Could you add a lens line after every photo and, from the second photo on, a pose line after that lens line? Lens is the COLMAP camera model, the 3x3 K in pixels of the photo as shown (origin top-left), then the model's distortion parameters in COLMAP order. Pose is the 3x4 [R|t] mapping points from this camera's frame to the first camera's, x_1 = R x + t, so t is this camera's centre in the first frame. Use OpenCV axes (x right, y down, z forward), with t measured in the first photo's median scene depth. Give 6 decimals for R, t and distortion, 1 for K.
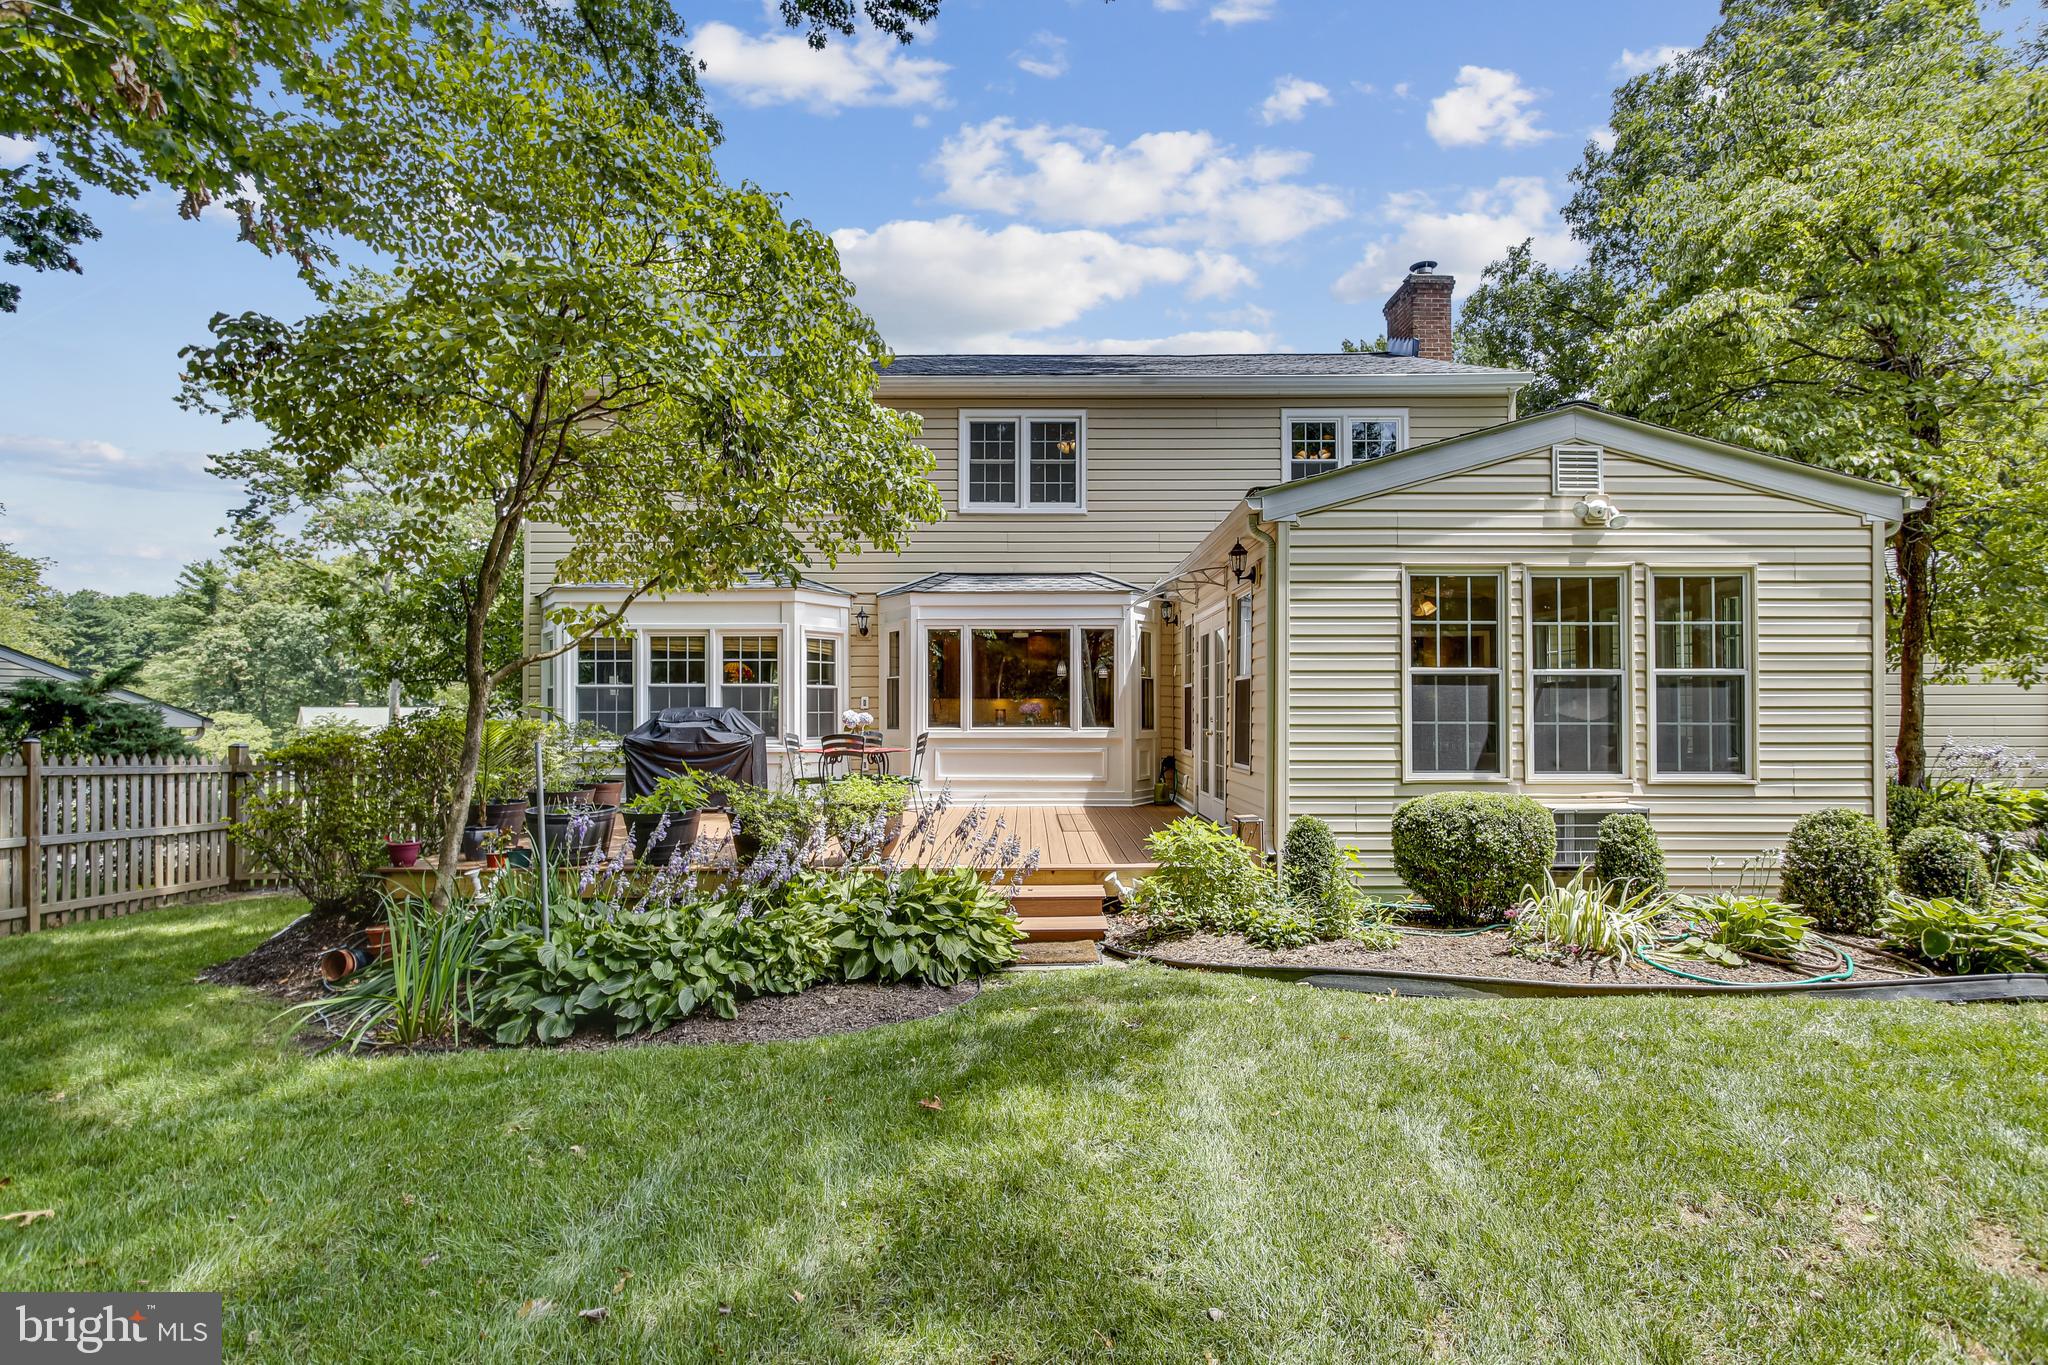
lens RADIAL K [[987.5, 0, 1024.0], [0, 987.5, 682.5], [0, 0, 1]] dist [-0.019466, 0.000259]
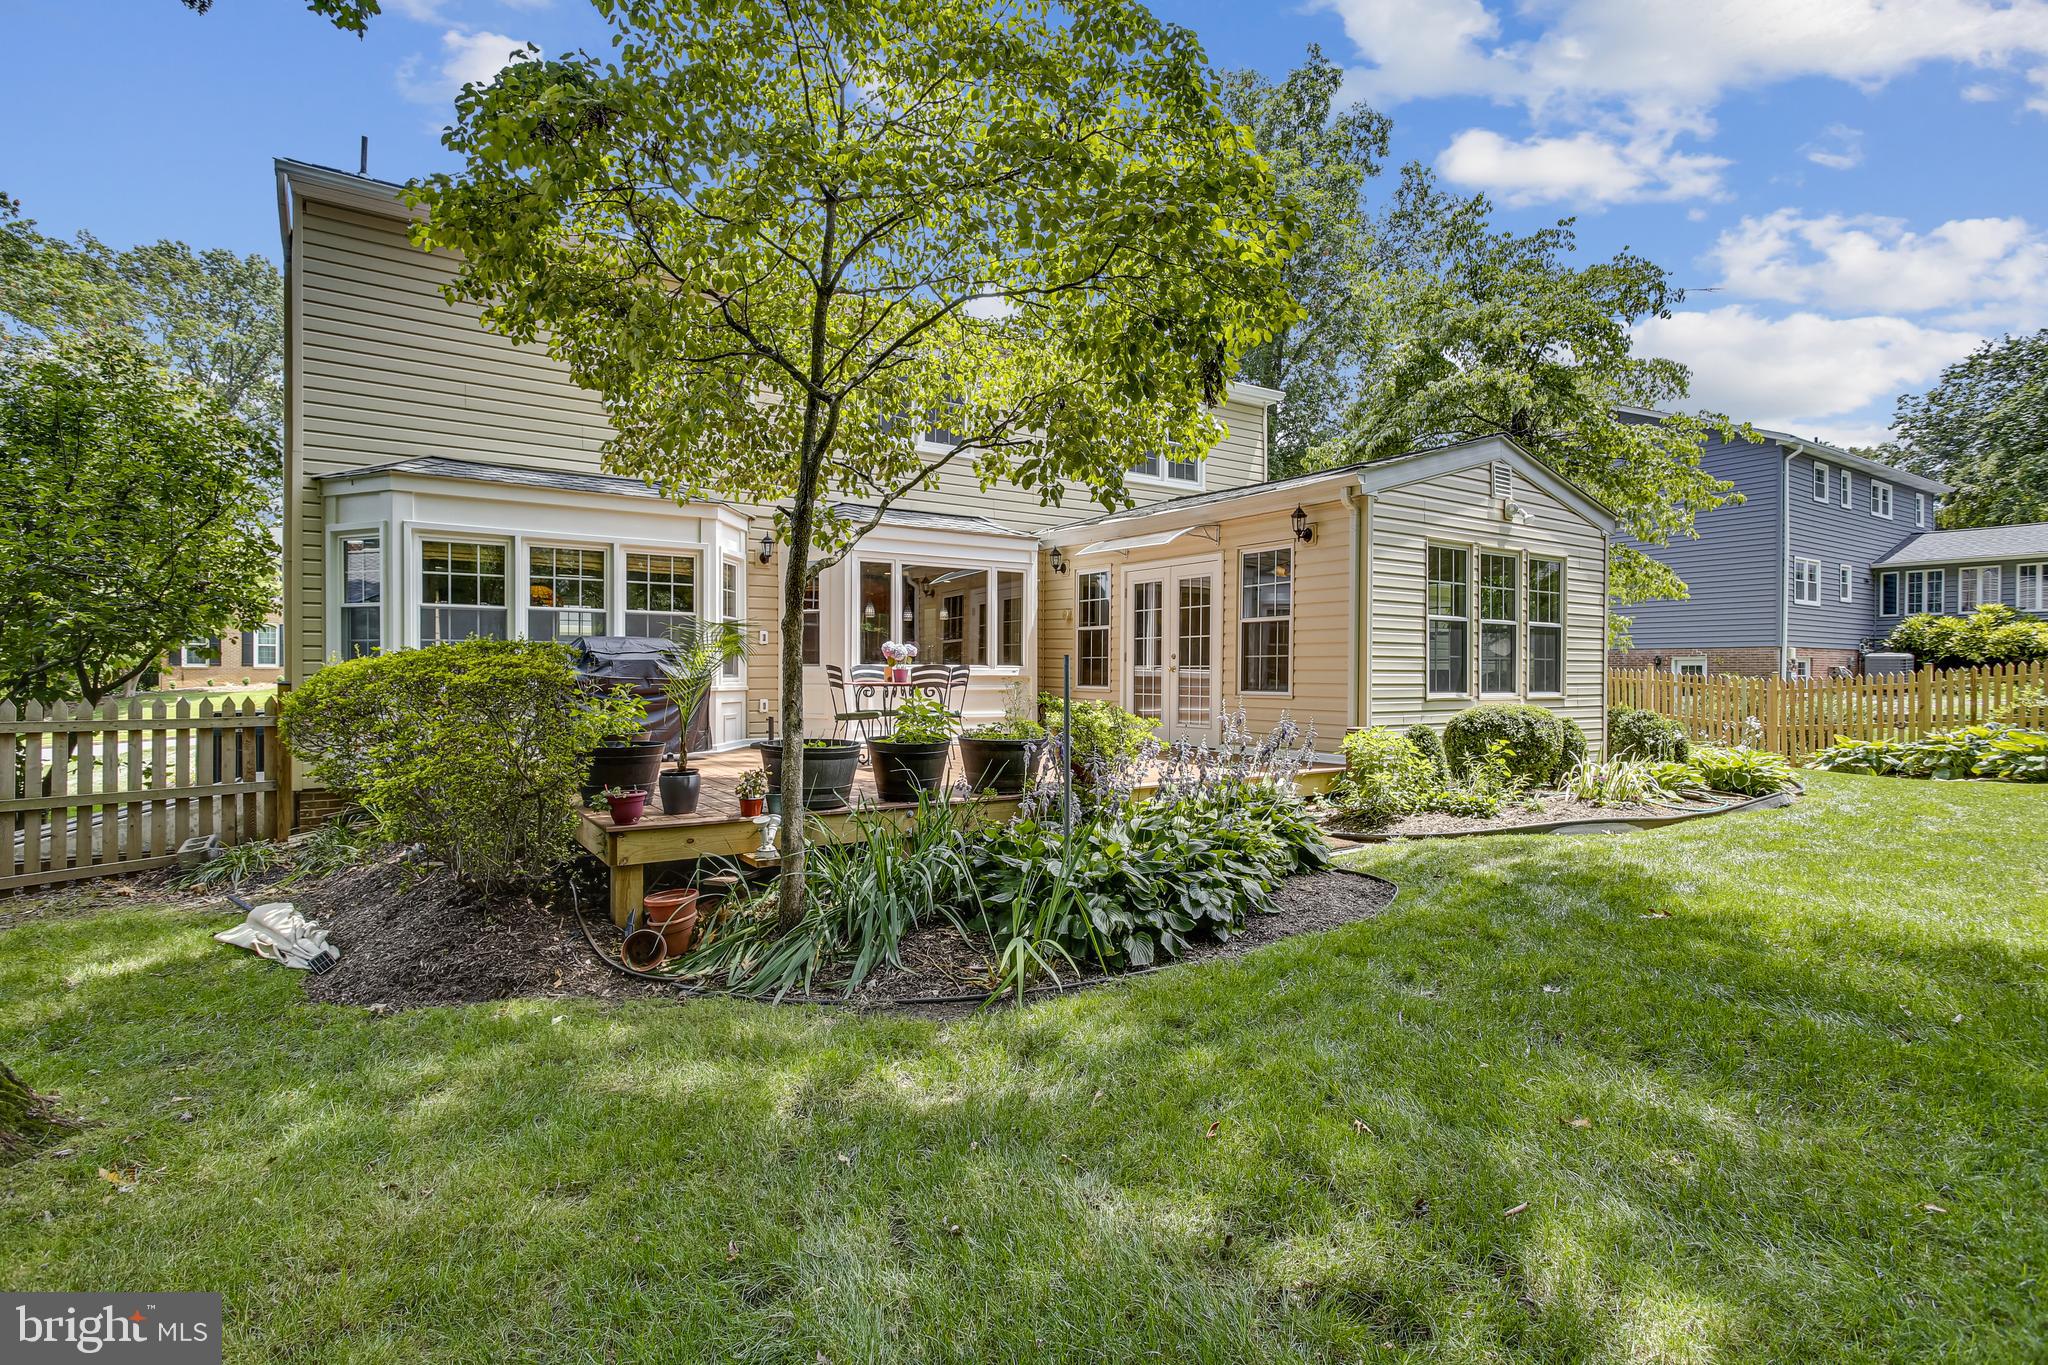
lens RADIAL K [[987.5, 0, 1024.0], [0, 987.5, 682.5], [0, 0, 1]] dist [-0.019466, 0.000259]
pose [[0.832013, -0.001346, 0.554755, -0.808811], [-0.022927, 0.999059, 0.036809, 0.040220], [-0.554282, -0.043345, 0.831199, 0.186120]]
